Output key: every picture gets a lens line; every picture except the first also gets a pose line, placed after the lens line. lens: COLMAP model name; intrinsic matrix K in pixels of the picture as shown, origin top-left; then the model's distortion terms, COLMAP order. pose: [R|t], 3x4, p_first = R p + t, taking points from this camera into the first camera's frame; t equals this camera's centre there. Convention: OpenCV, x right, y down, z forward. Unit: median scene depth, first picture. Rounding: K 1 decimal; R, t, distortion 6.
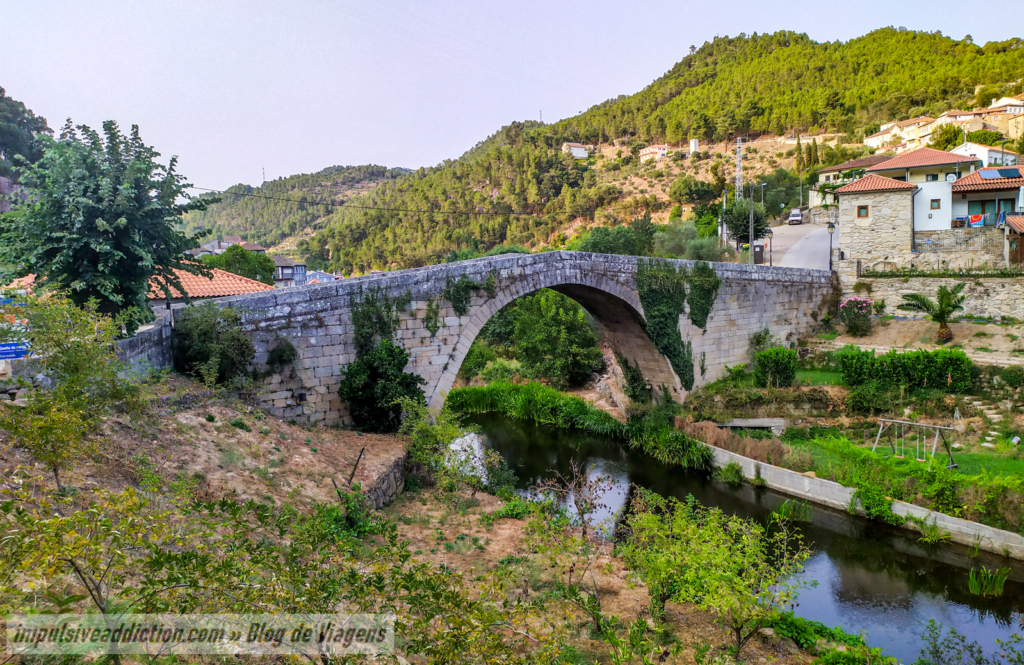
lens RADIAL K [[751.0, 0, 511.7], [0, 751.0, 283.5], [0, 0, 1]] dist [0.075679, -0.074750]
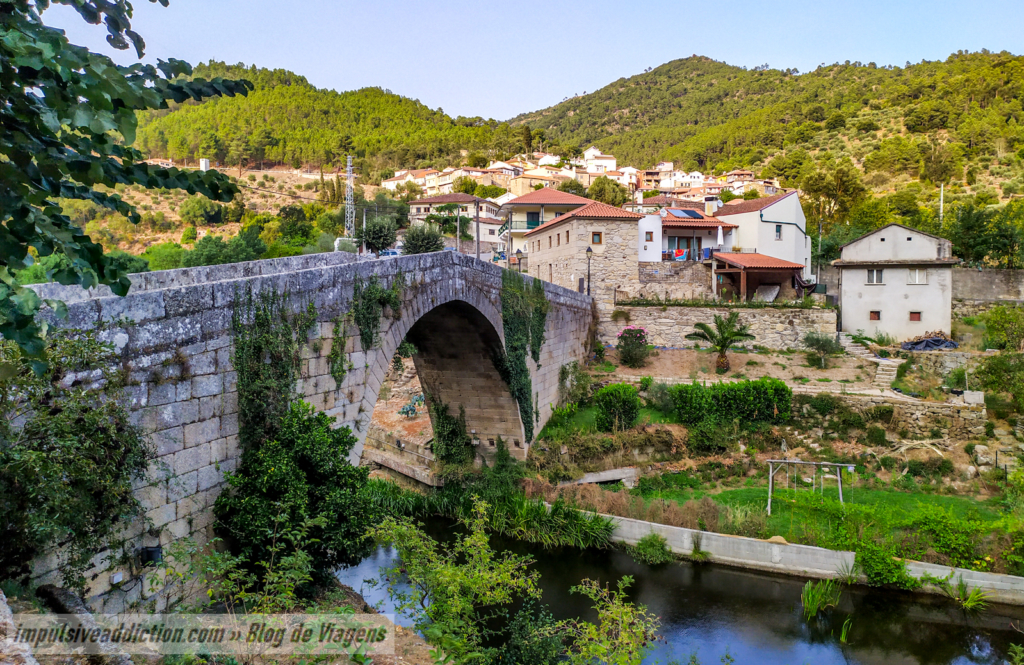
lens RADIAL K [[751.0, 0, 511.7], [0, 751.0, 283.5], [0, 0, 1]] dist [0.075679, -0.074750]
pose [[0.798381, 0.043713, 0.600564, -0.266015], [-0.019194, 0.998702, -0.047176, 0.014476], [-0.601847, 0.026137, 0.798183, 0.395790]]
